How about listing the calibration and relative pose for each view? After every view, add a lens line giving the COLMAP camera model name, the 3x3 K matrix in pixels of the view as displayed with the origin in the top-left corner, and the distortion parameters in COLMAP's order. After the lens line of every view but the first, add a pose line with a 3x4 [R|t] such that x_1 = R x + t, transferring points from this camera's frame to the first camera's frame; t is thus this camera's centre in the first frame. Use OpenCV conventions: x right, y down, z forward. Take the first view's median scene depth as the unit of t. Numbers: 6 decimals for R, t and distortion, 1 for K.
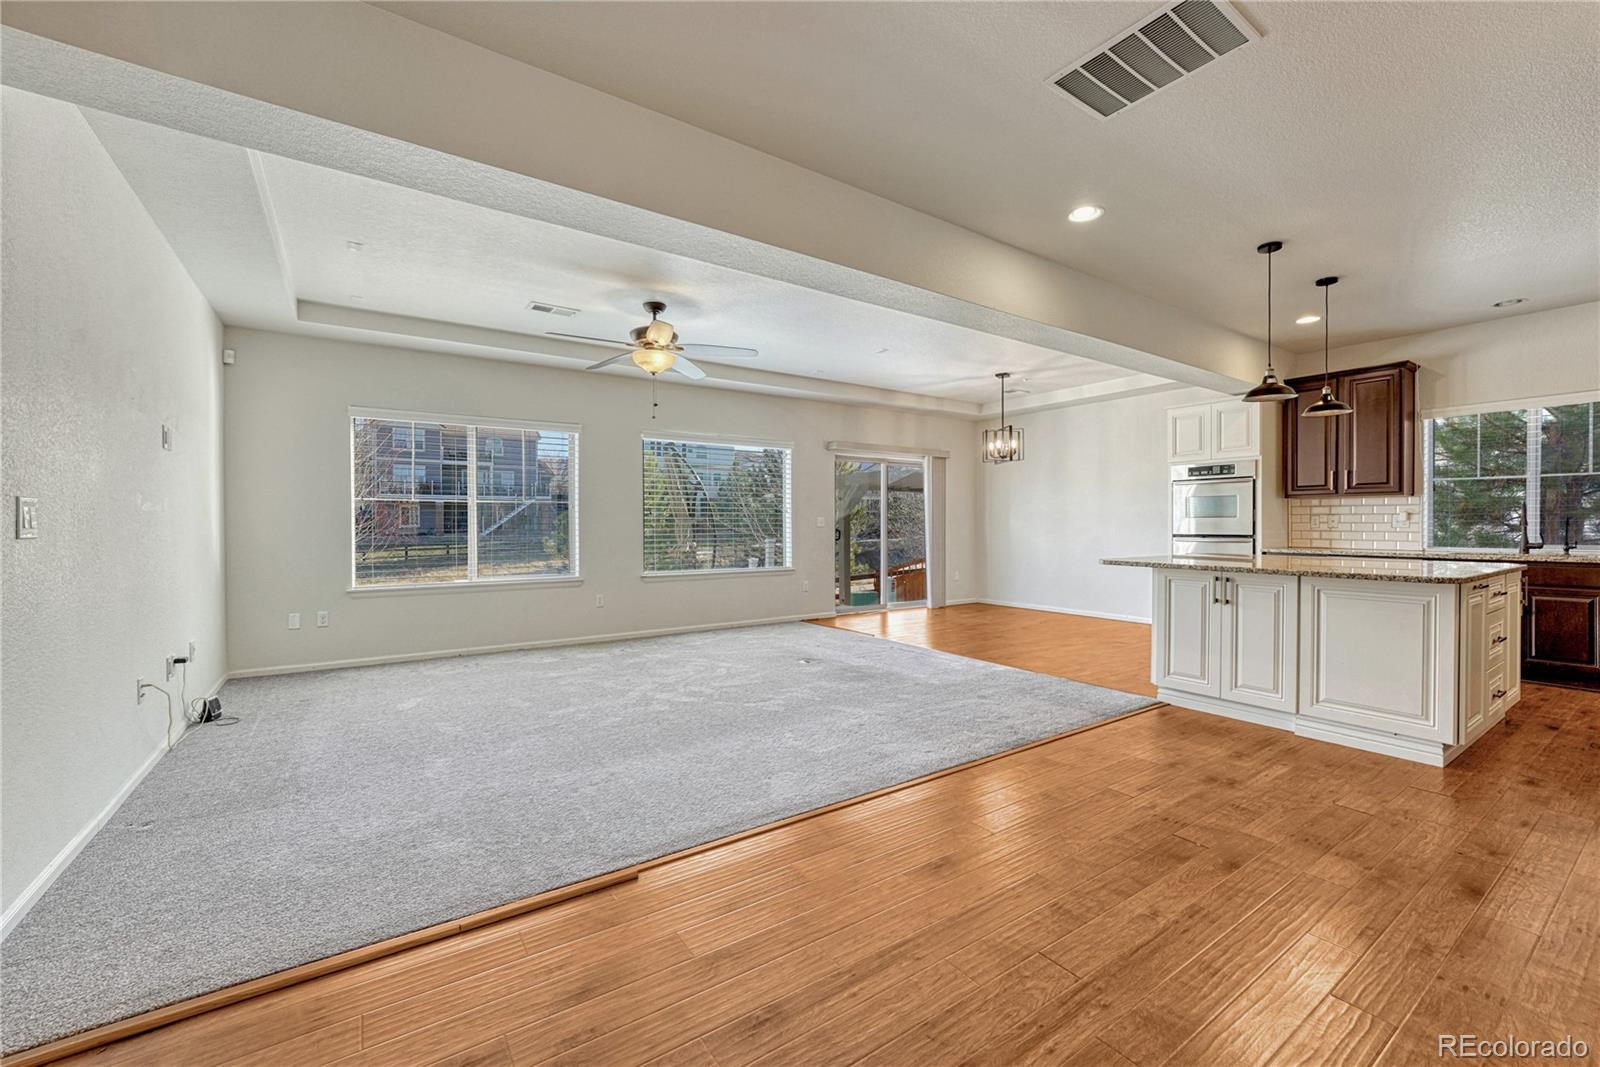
lens RADIAL K [[641.9, 0, 814.0], [0, 641.9, 527.9], [0, 0, 1]] dist [-0.002782, 0.000026]
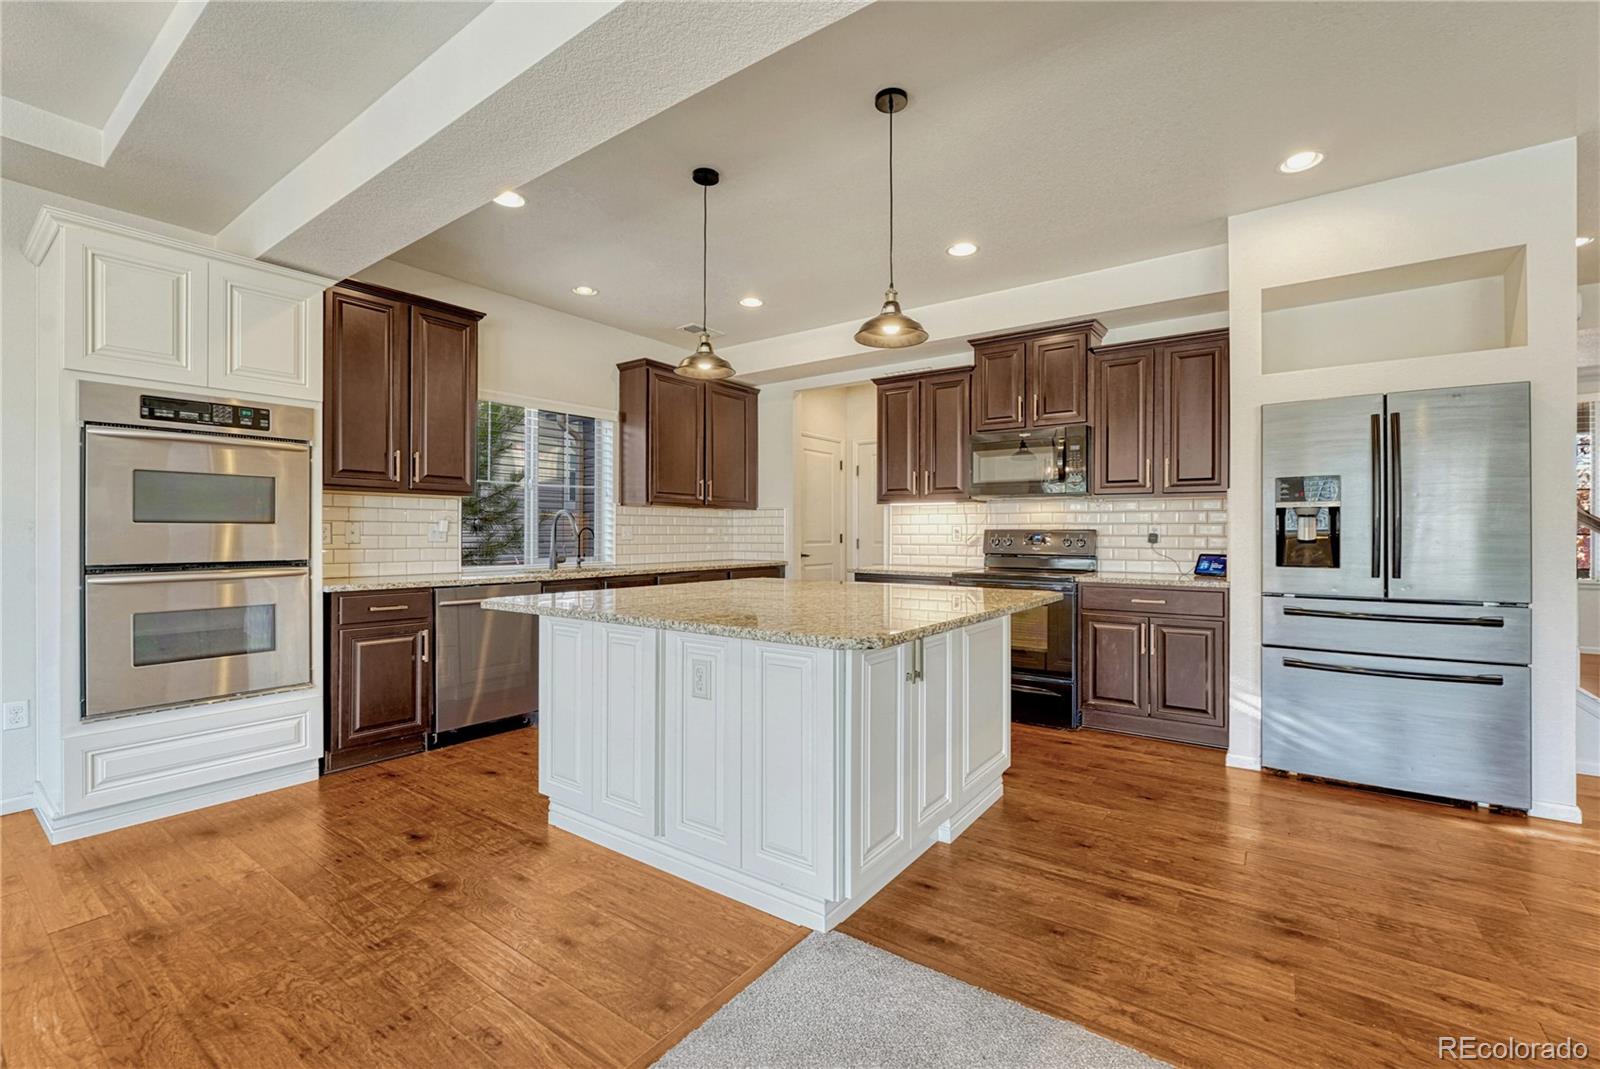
lens RADIAL K [[684.0, 0, 800.1], [0, 684.0, 531.7], [0, 0, 1]] dist [-0.003881, -0.000255]
pose [[-0.325716, 0.004602, 0.945457, 0.065334], [0.006956, 0.999973, -0.002470, -0.007158], [-0.945442, 0.005772, -0.325739, 0.844833]]
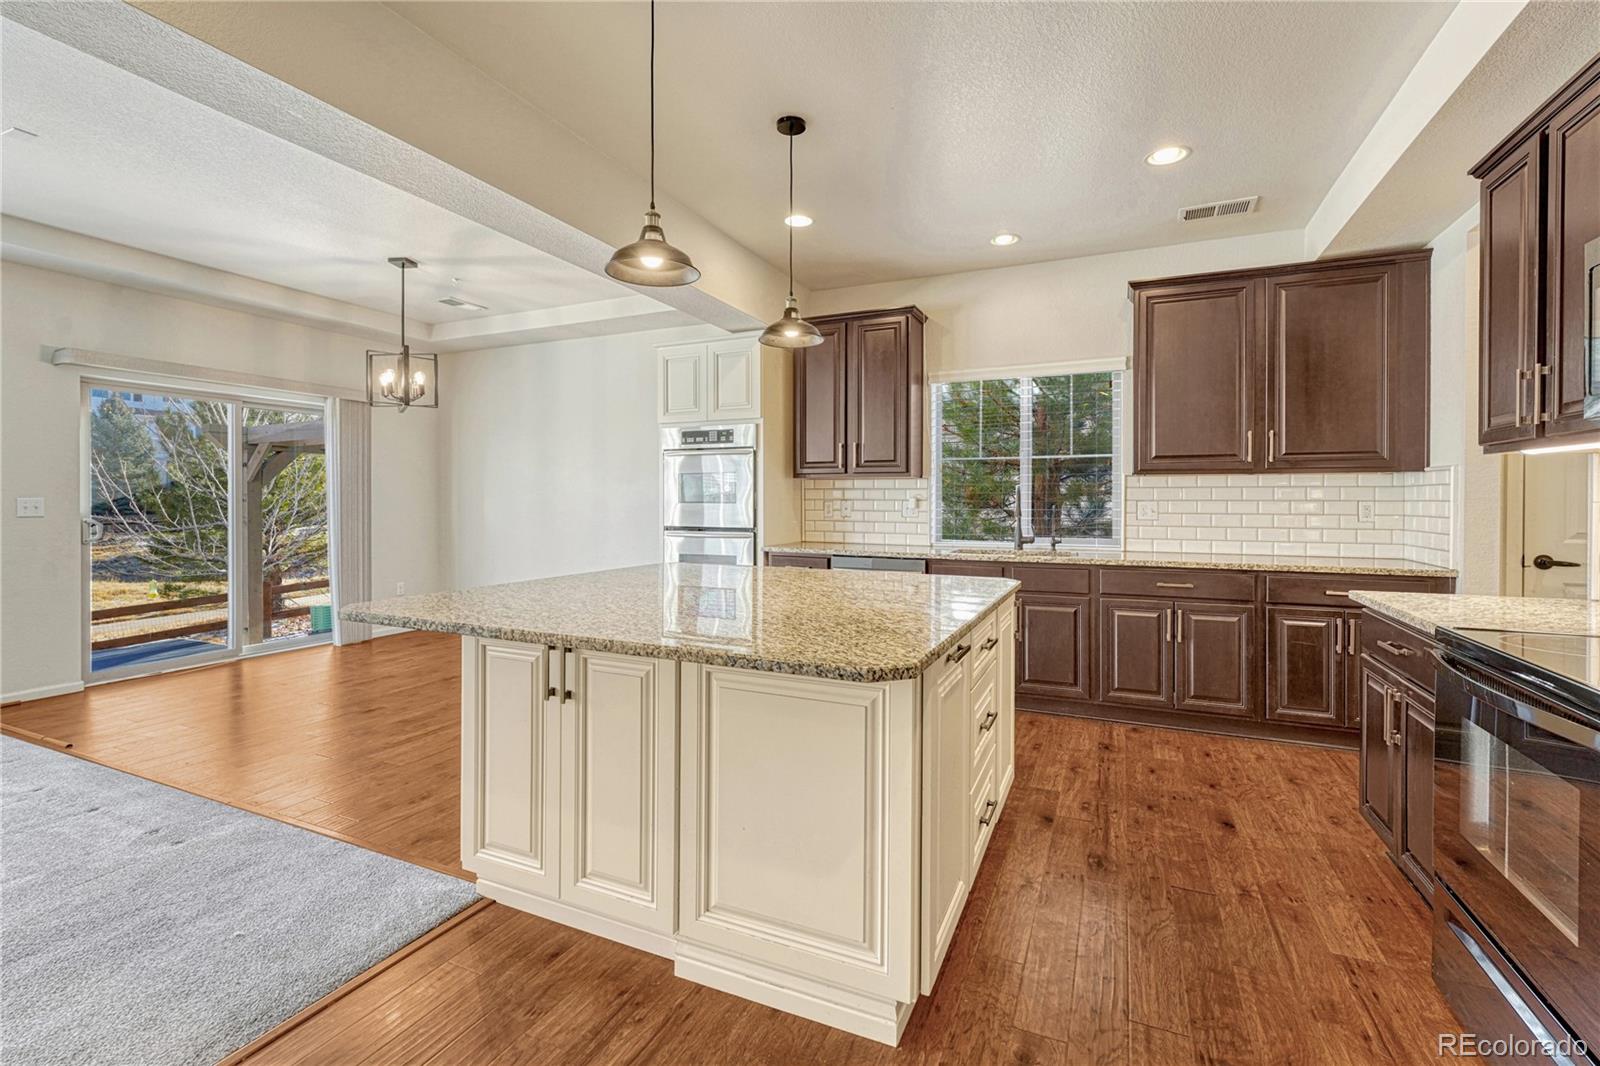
lens RADIAL K [[694.2, 0, 800.1], [0, 694.2, 503.2], [0, 0, 1]] dist [-0.002727, -0.000062]
pose [[0.862119, 0.002396, 0.506700, 0.346789], [-0.001058, 0.999995, -0.002929, -0.014942], [-0.506705, 0.001989, 0.862117, 0.310931]]
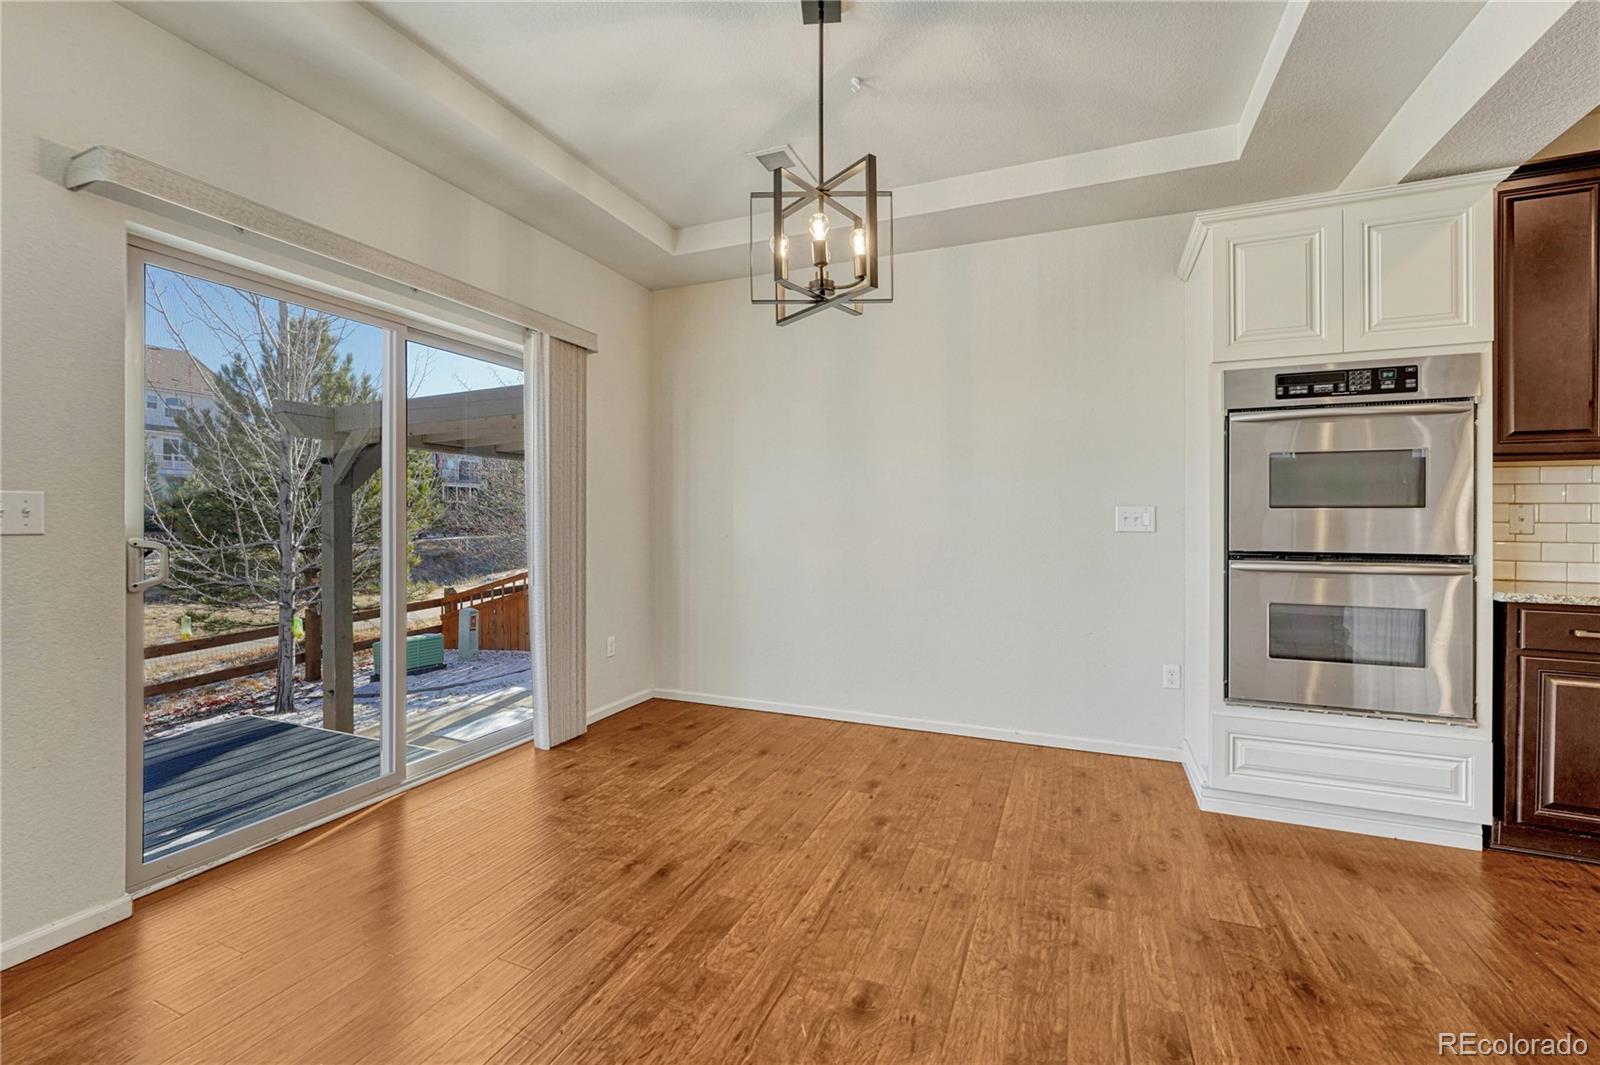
lens RADIAL K [[659.5, 0, 798.3], [0, 659.5, 519.6], [0, 0, 1]] dist [-0.005739, -0.000111]
pose [[0.847270, 0.003086, 0.531154, 0.159034], [-0.001097, 0.999991, -0.004060, -0.008156], [-0.531161, 0.002858, 0.847266, 0.920714]]
